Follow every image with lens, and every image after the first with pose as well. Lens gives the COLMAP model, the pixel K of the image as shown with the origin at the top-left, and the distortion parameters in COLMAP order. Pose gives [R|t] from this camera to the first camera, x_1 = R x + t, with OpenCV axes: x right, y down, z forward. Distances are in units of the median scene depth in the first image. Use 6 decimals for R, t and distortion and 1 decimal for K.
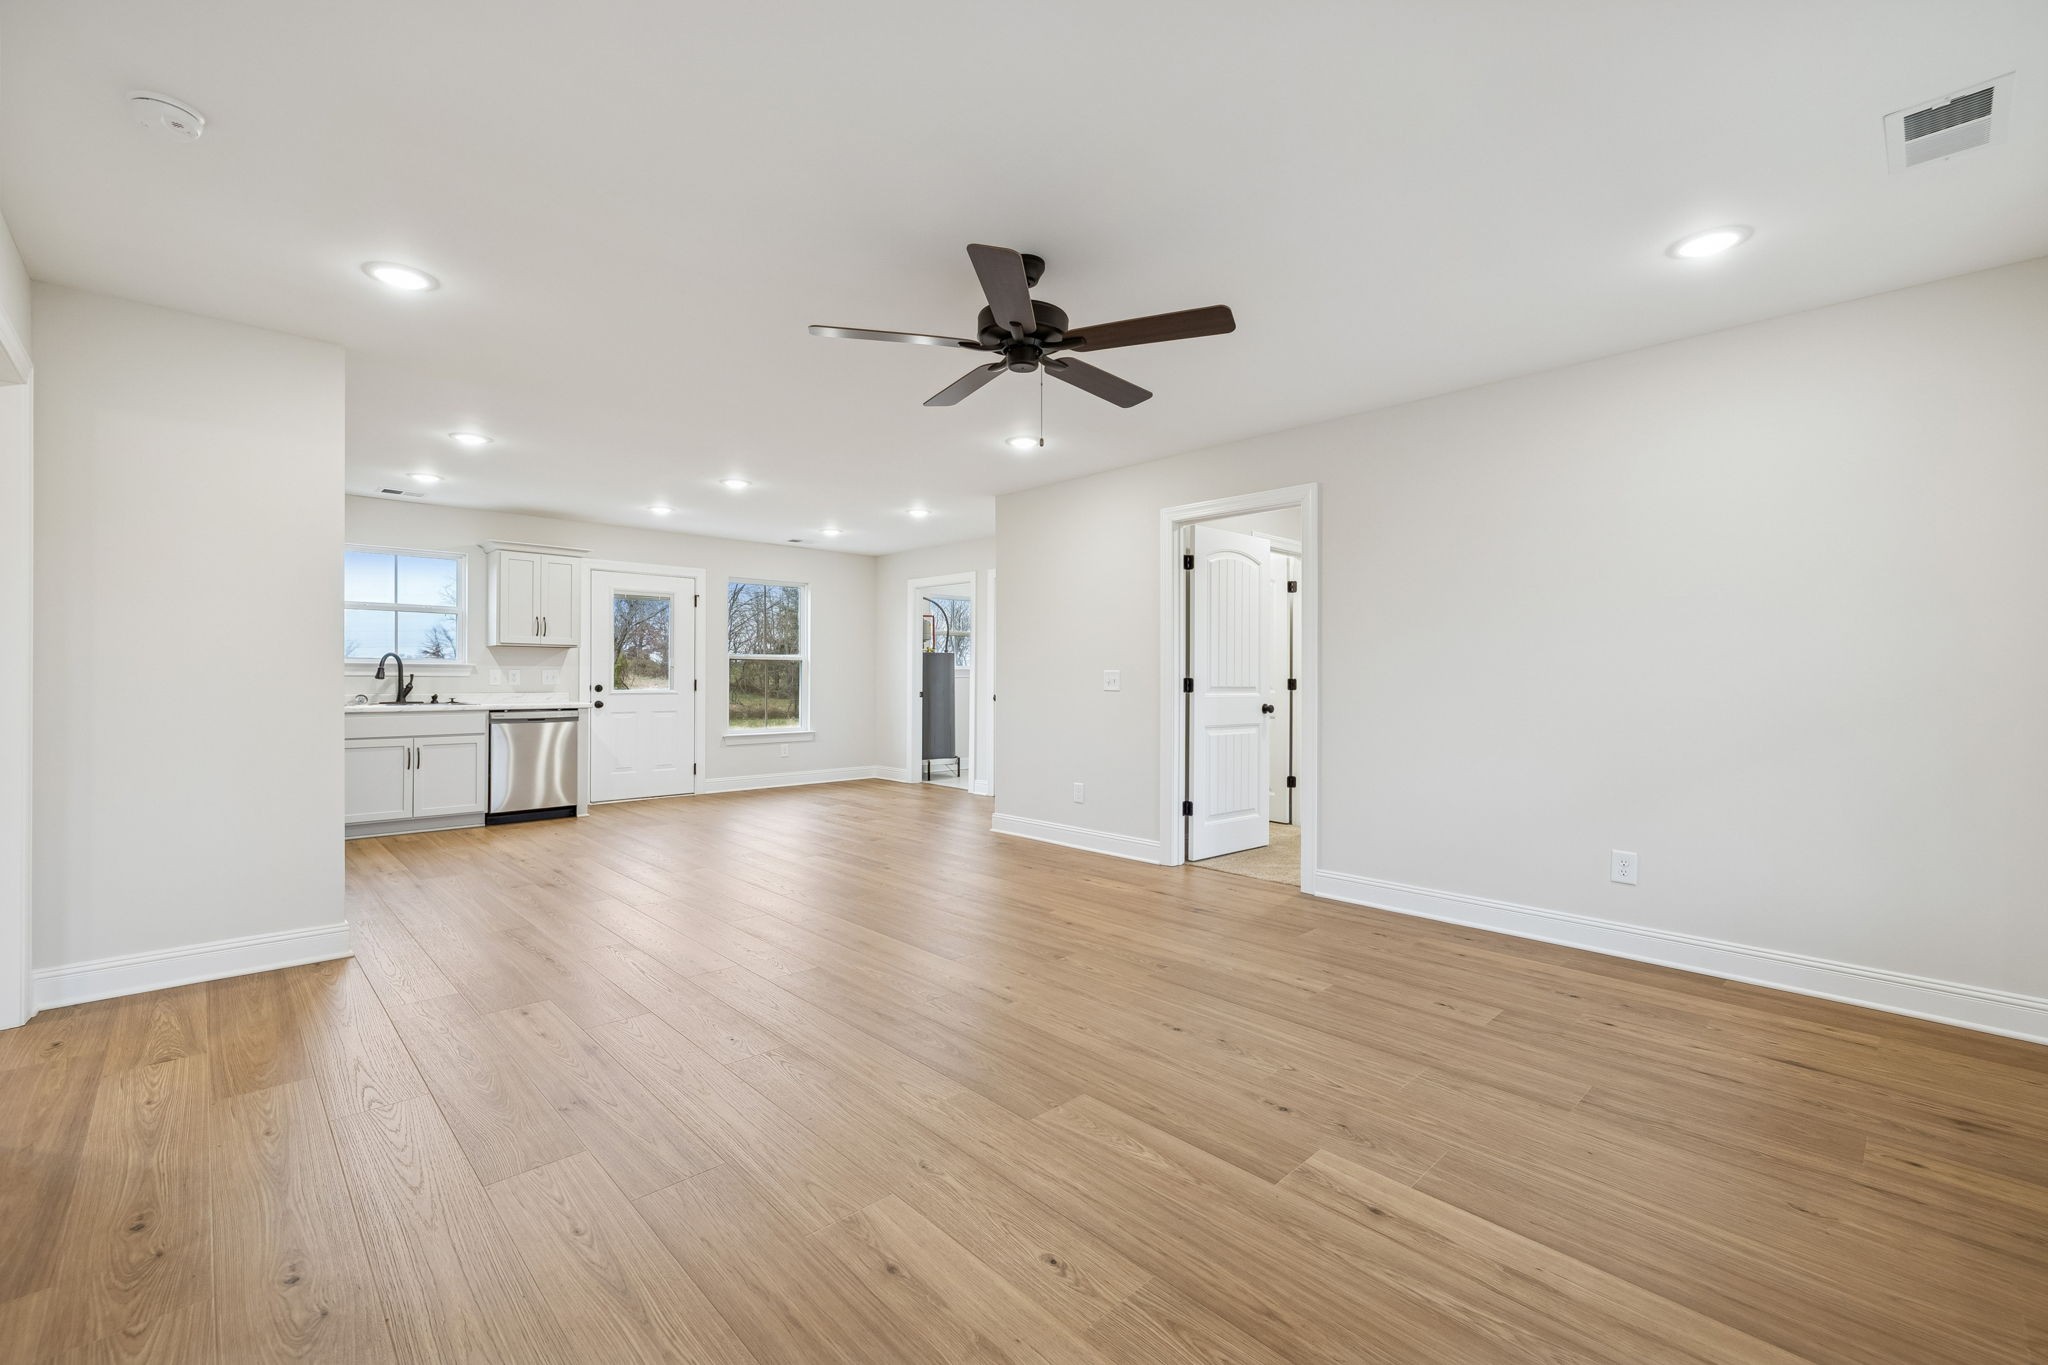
lens RADIAL K [[827.5, 0, 1001.4], [0, 827.5, 678.9], [0, 0, 1]] dist [-0.006002, 0.001864]
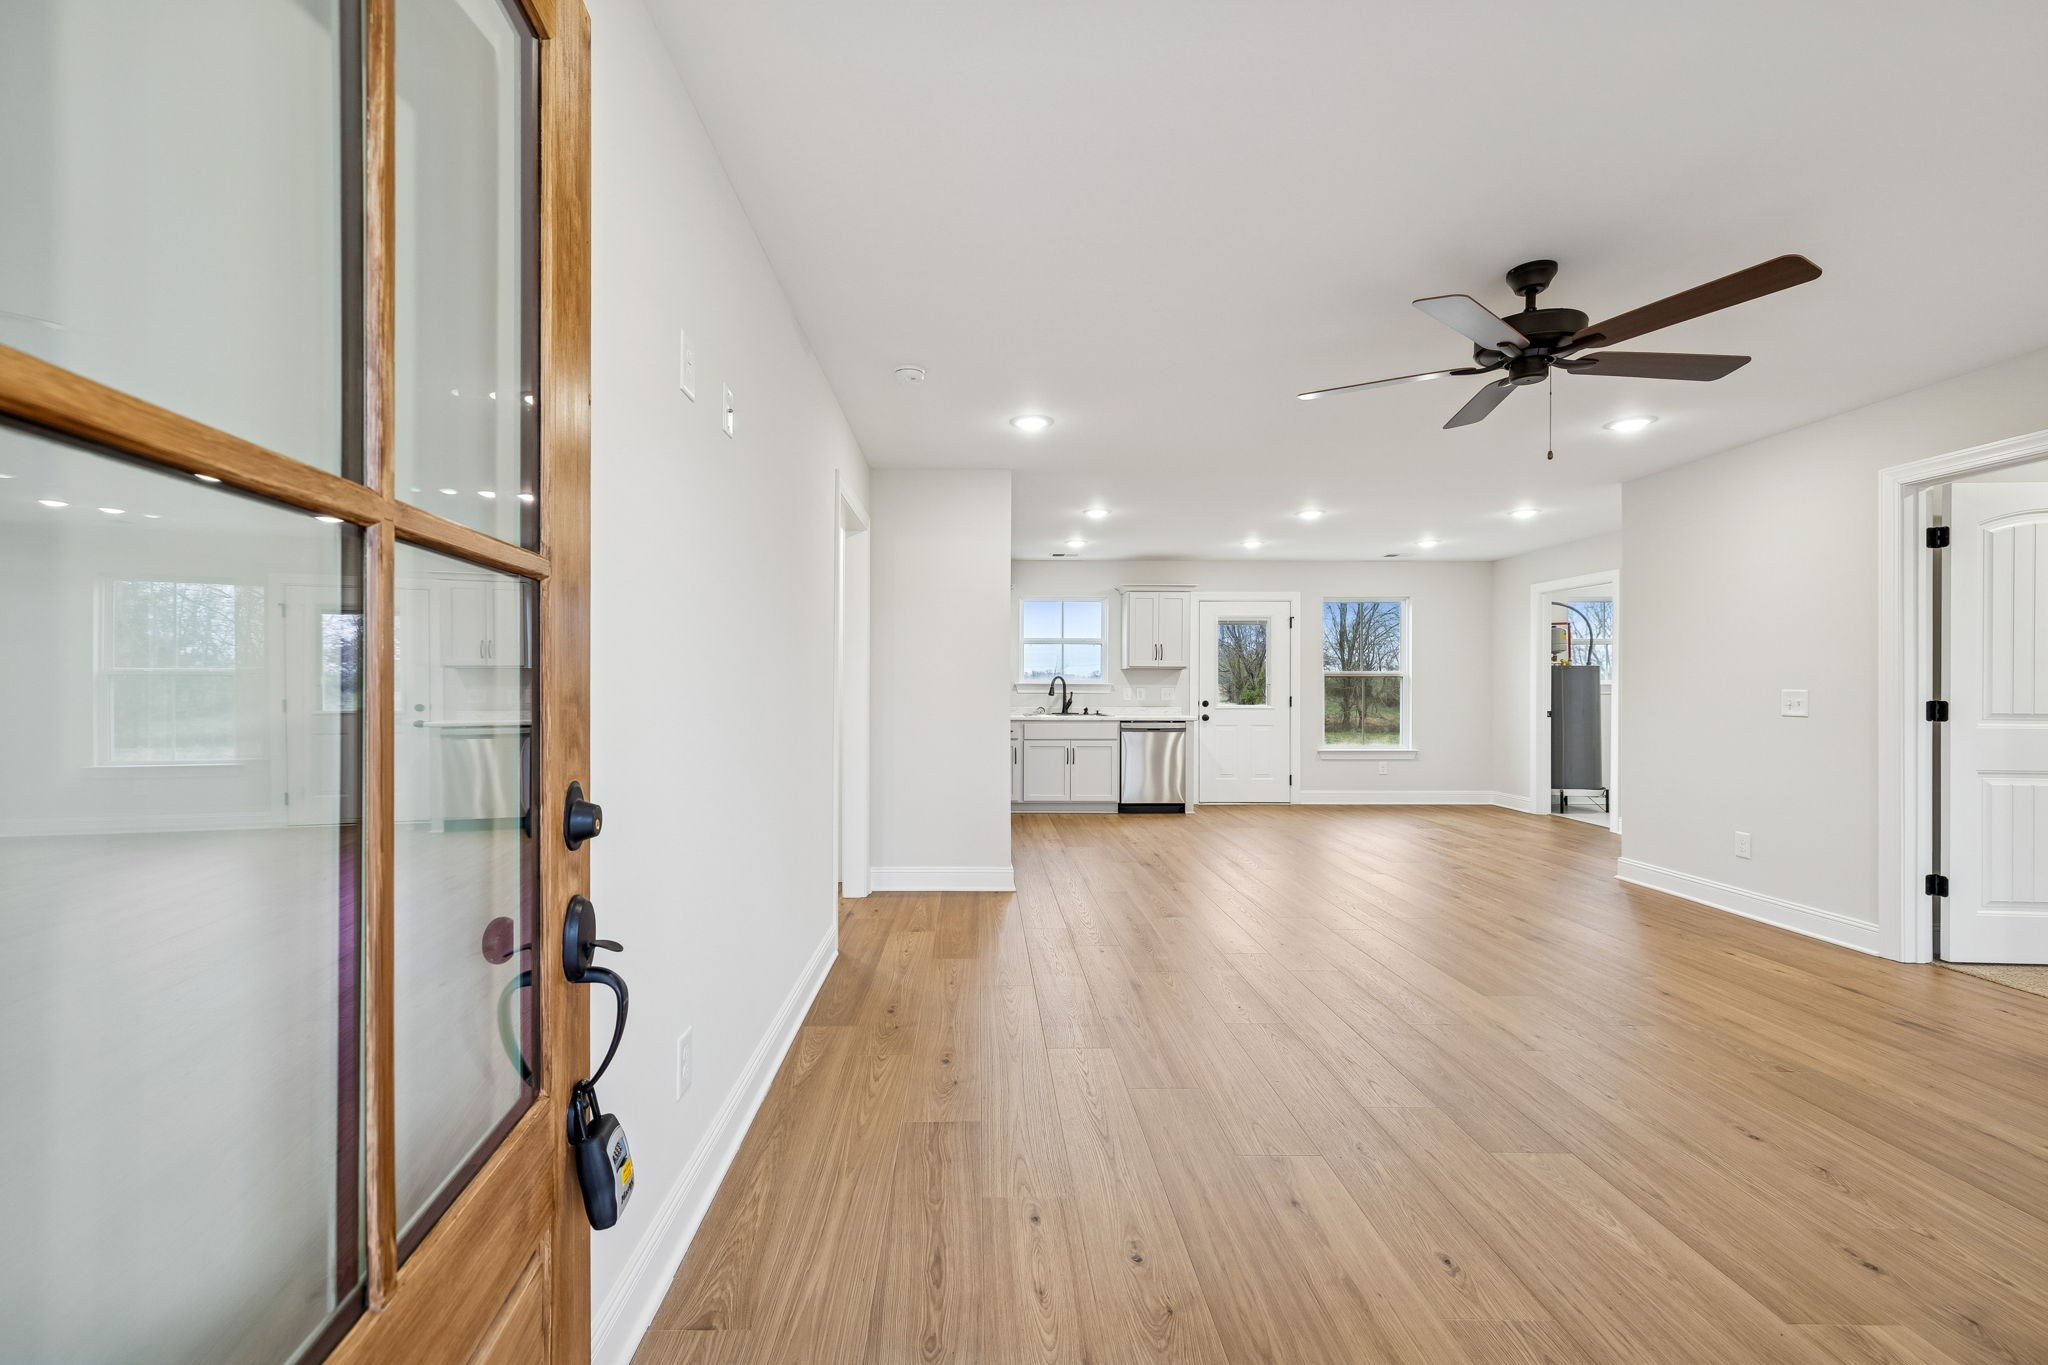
lens RADIAL K [[827.5, 0, 1013.8], [0, 827.5, 688.9], [0, 0, 1]] dist [-0.006002, 0.001864]
pose [[0.747298, 0.000332, -0.664489, 0.152142], [-0.001914, 0.999997, -0.001653, -0.013311], [0.664486, 0.002507, 0.747296, -0.073204]]
